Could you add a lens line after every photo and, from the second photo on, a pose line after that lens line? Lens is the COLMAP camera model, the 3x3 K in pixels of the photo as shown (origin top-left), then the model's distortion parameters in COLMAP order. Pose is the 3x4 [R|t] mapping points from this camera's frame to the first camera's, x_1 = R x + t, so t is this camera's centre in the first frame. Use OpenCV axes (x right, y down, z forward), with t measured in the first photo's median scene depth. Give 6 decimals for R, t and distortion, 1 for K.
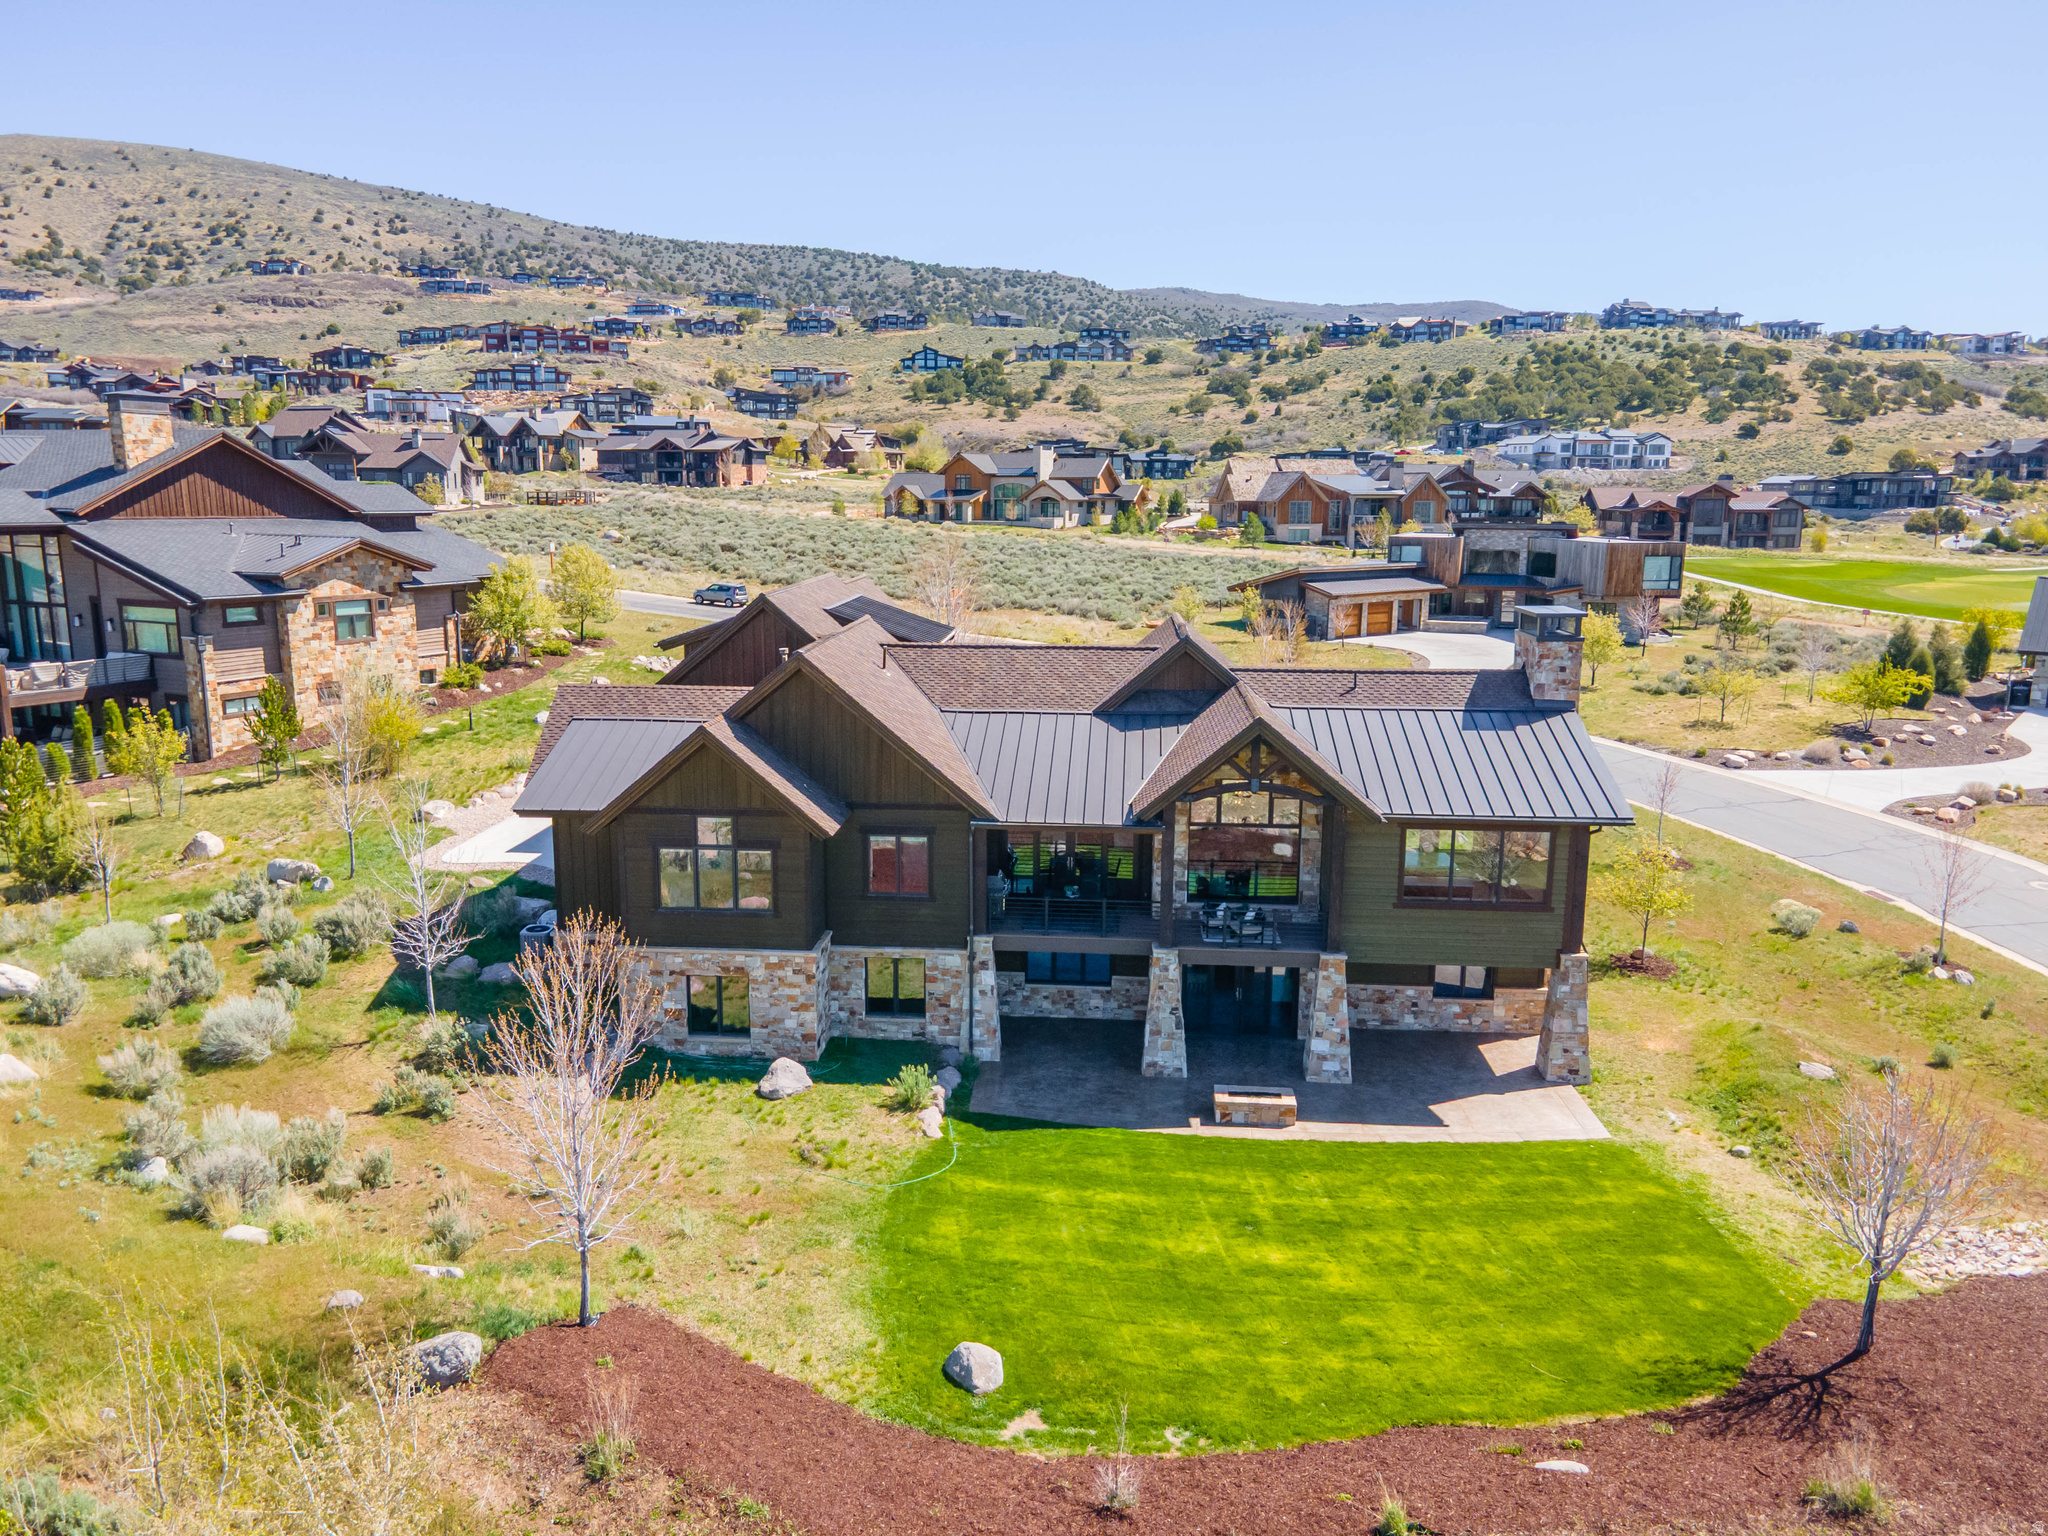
lens RADIAL K [[1501.1, 0, 1003.0], [0, 1501.1, 754.1], [0, 0, 1]] dist [0.038849, 0.020371]
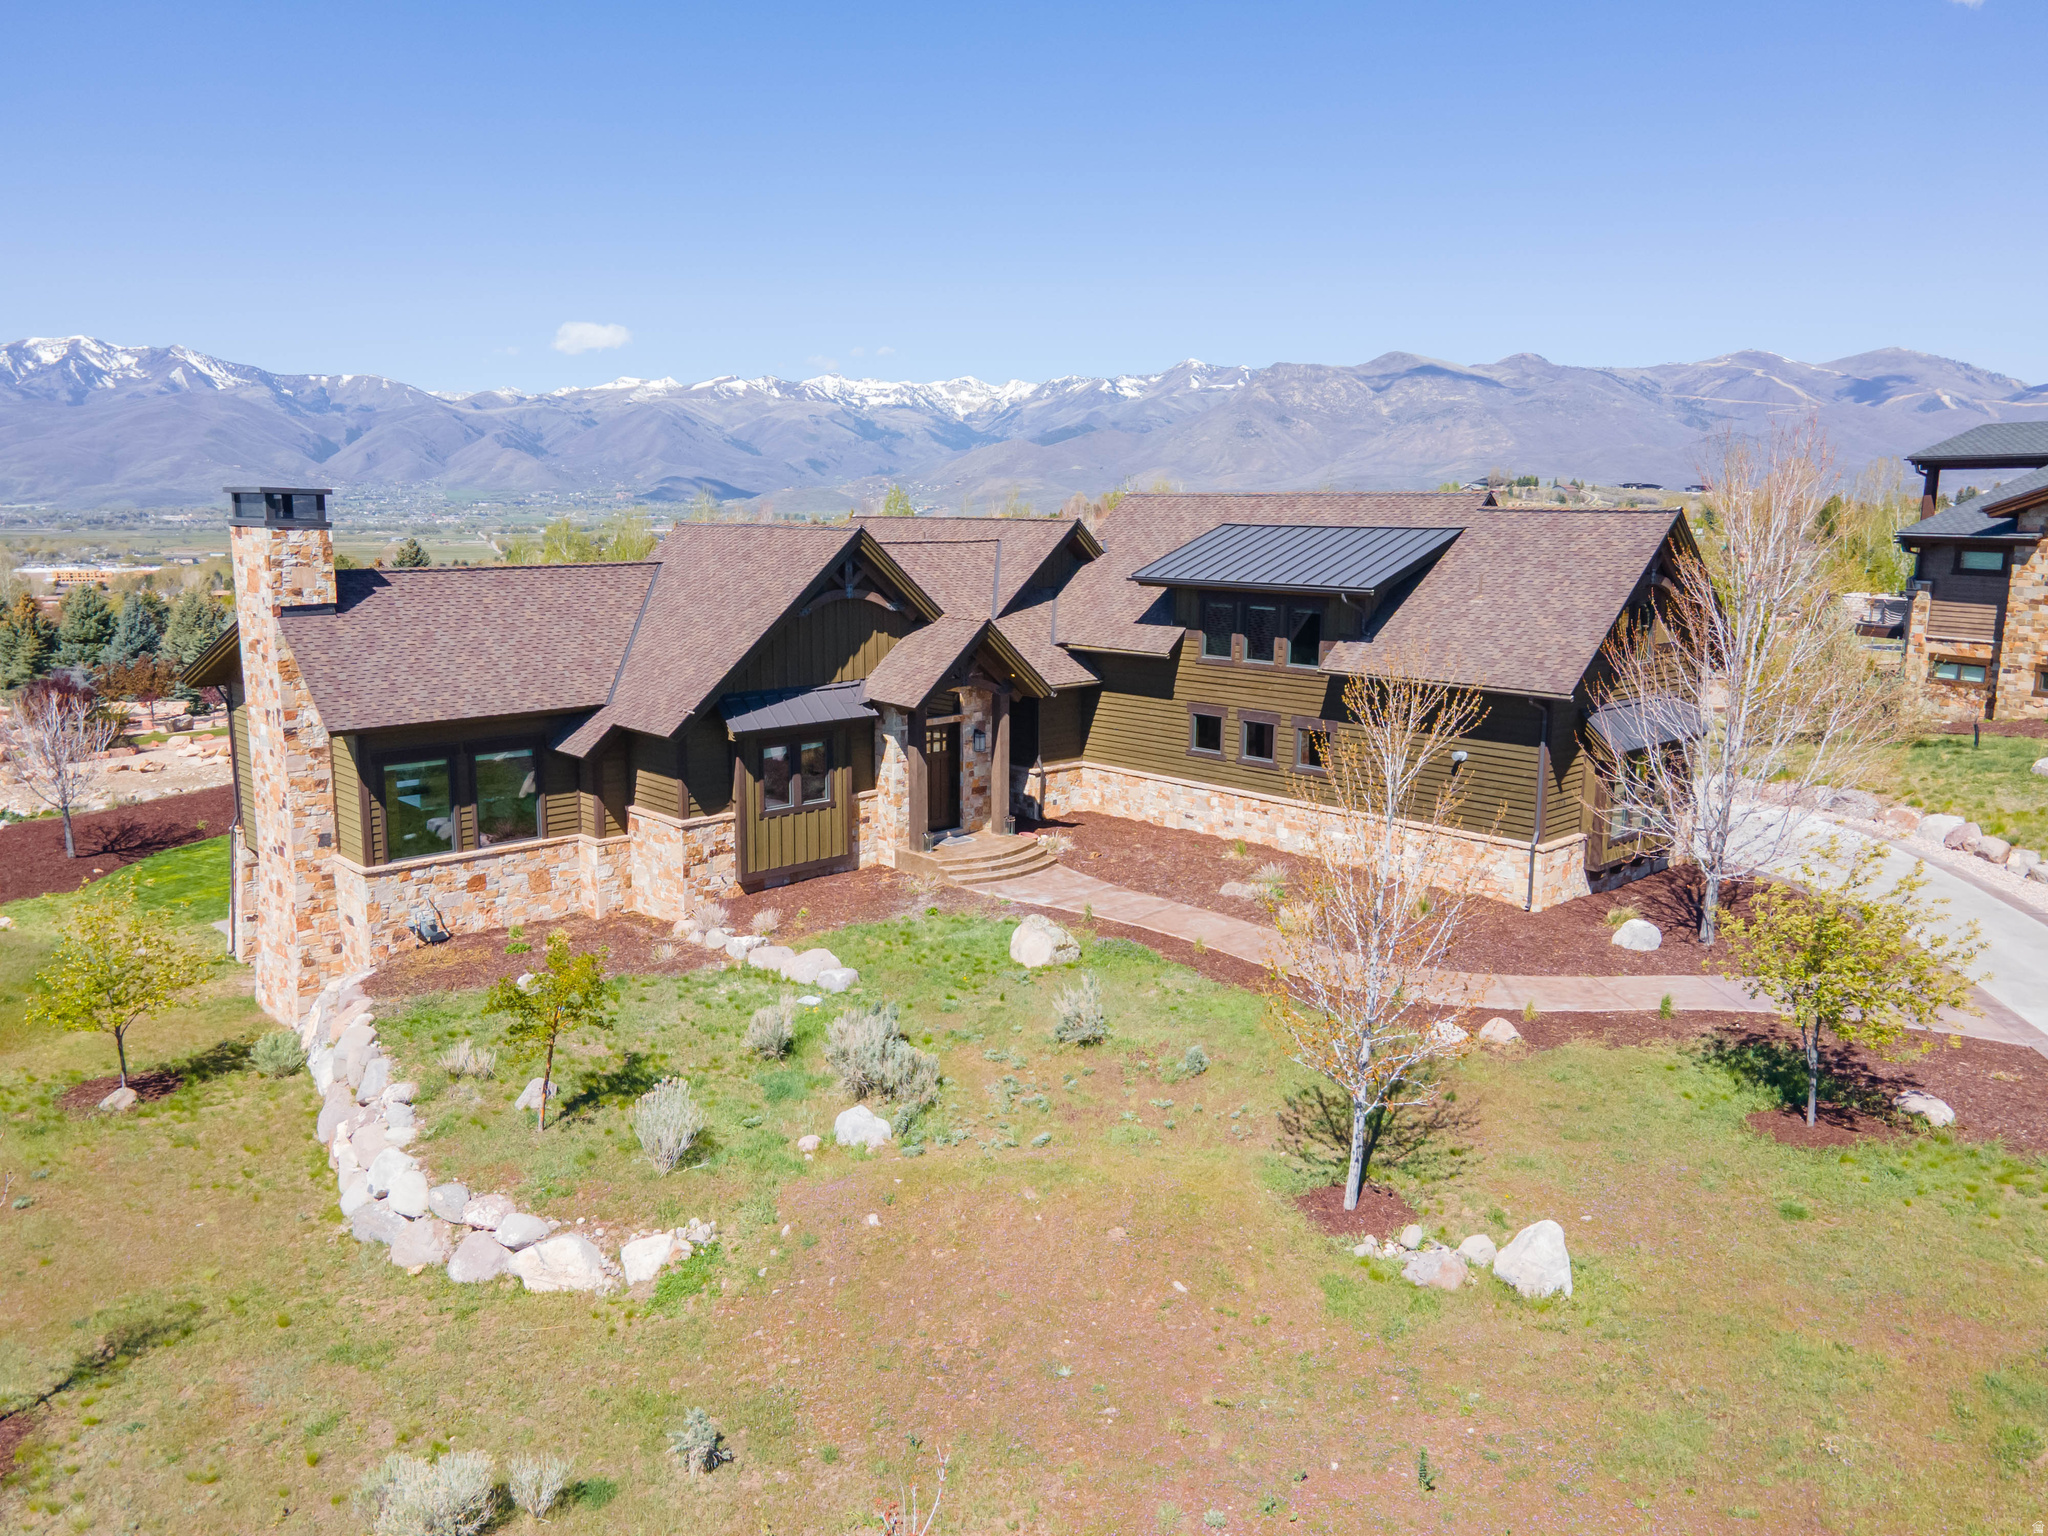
lens RADIAL K [[1501.1, 0, 1004.6], [0, 1501.1, 761.6], [0, 0, 1]] dist [0.038849, 0.020371]
pose [[-0.682612, 0.119224, -0.720990, 0.061973], [-0.137161, 0.948166, 0.286650, -0.021189], [0.717794, 0.294563, -0.630877, 0.163166]]
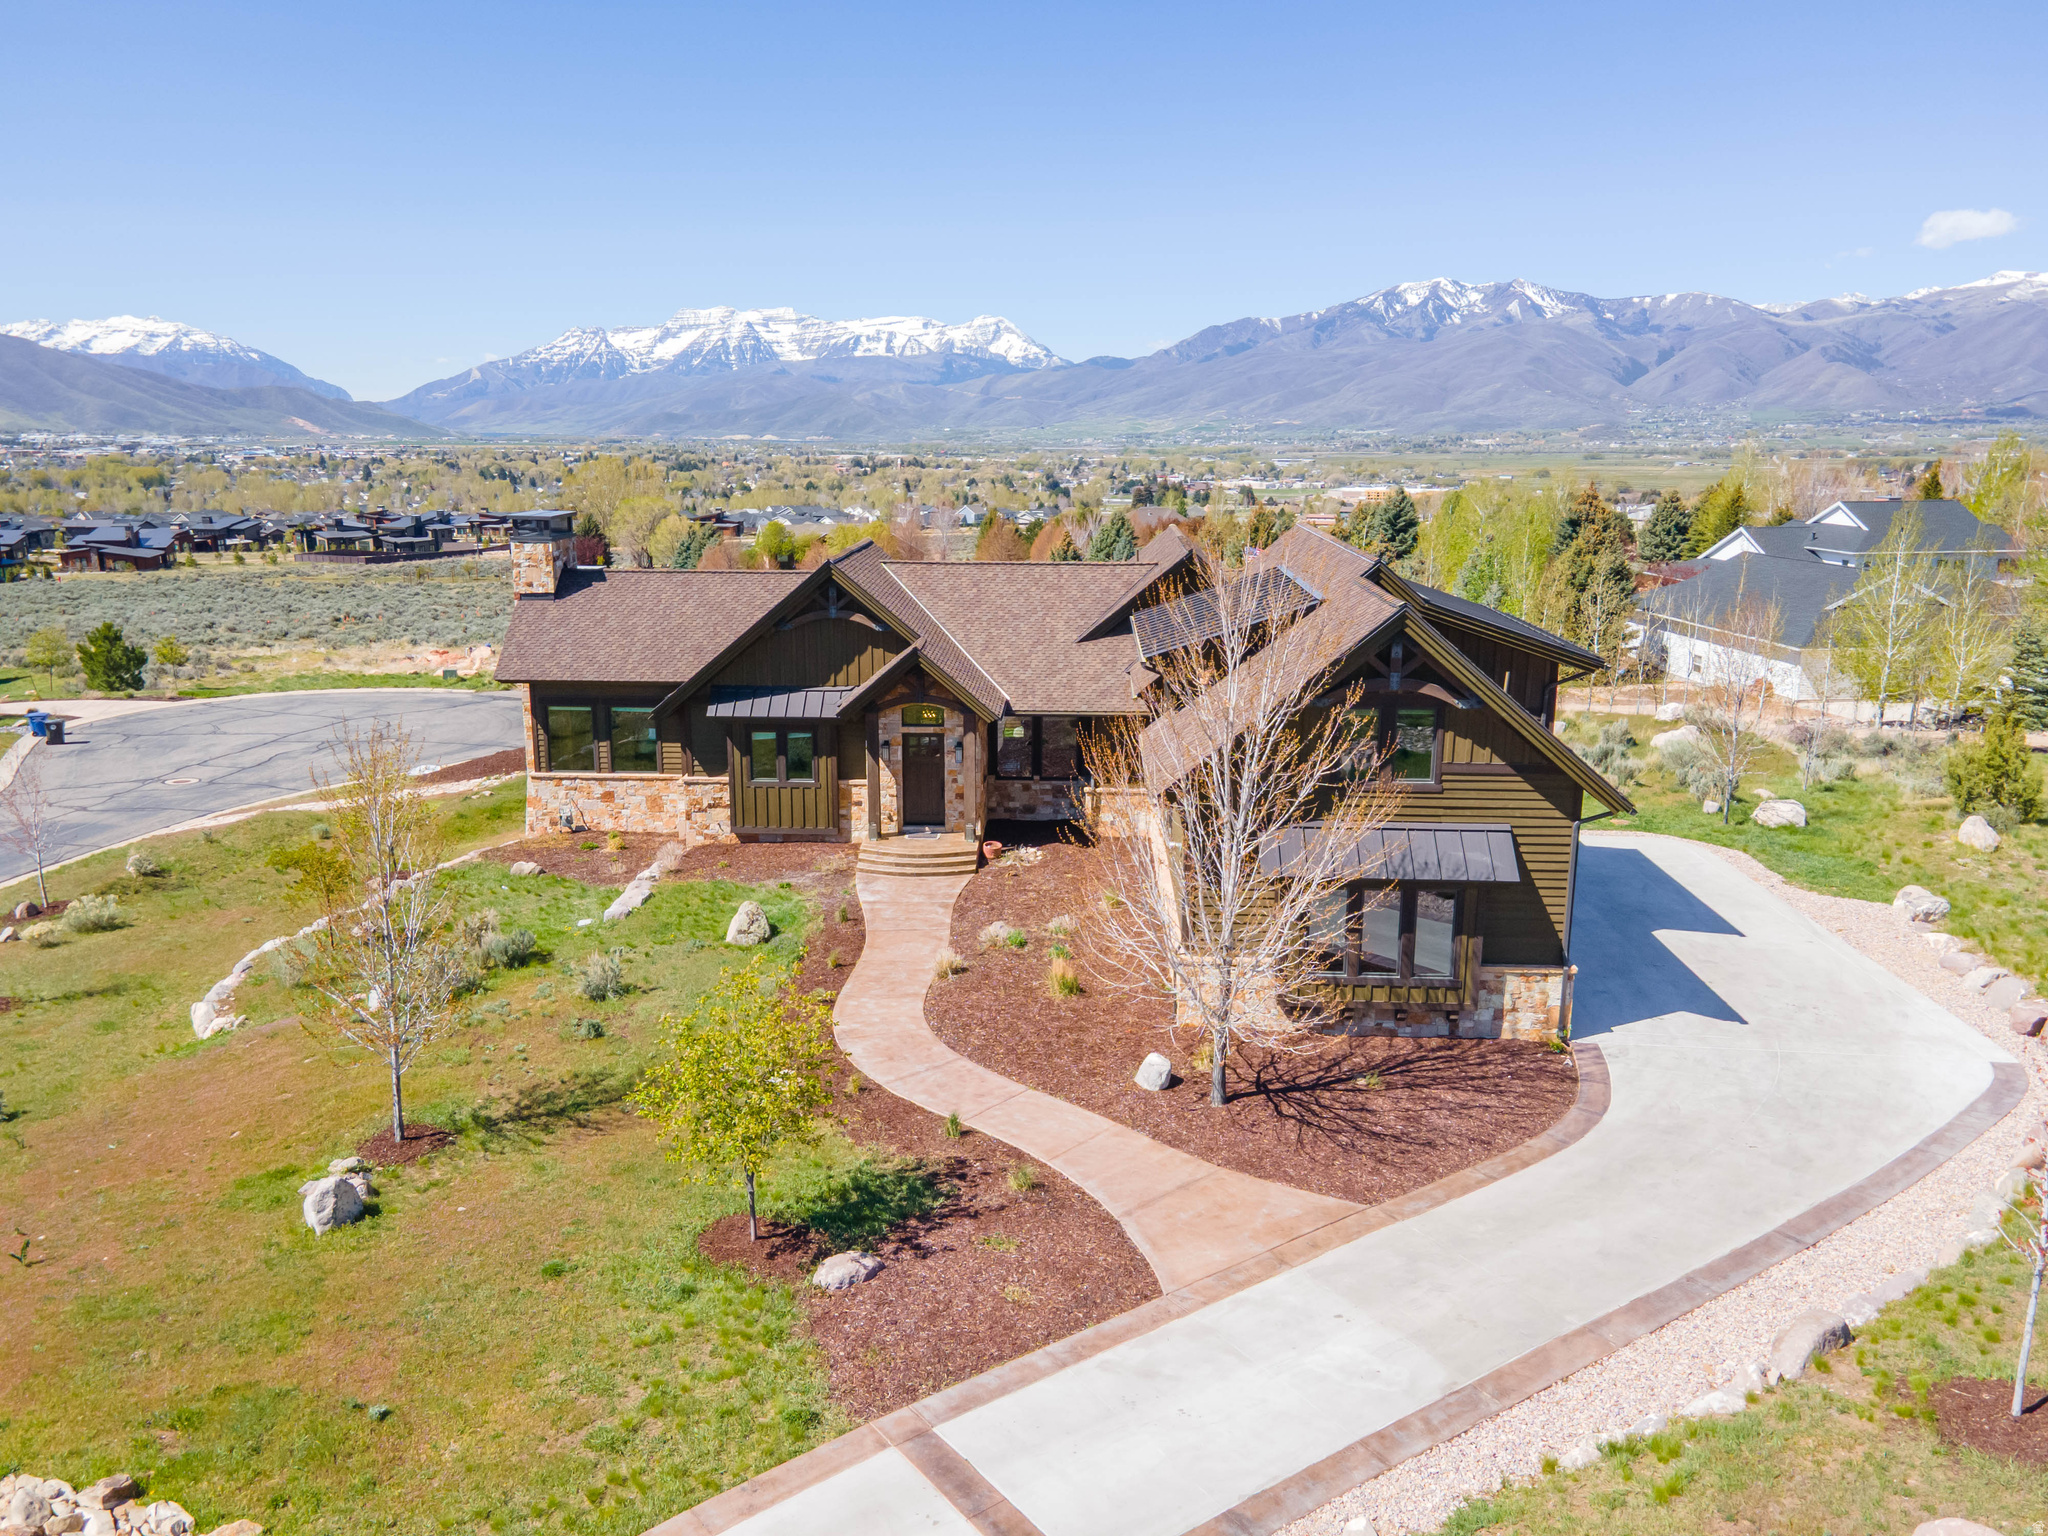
lens RADIAL K [[1501.1, 0, 998.8], [0, 1501.1, 750.8], [0, 0, 1]] dist [0.038849, 0.020371]
pose [[-0.999802, -0.003020, -0.019665, 0.004372], [-0.010403, 0.921876, 0.387346, -0.033914], [0.016959, 0.387473, -0.921725, 0.193874]]
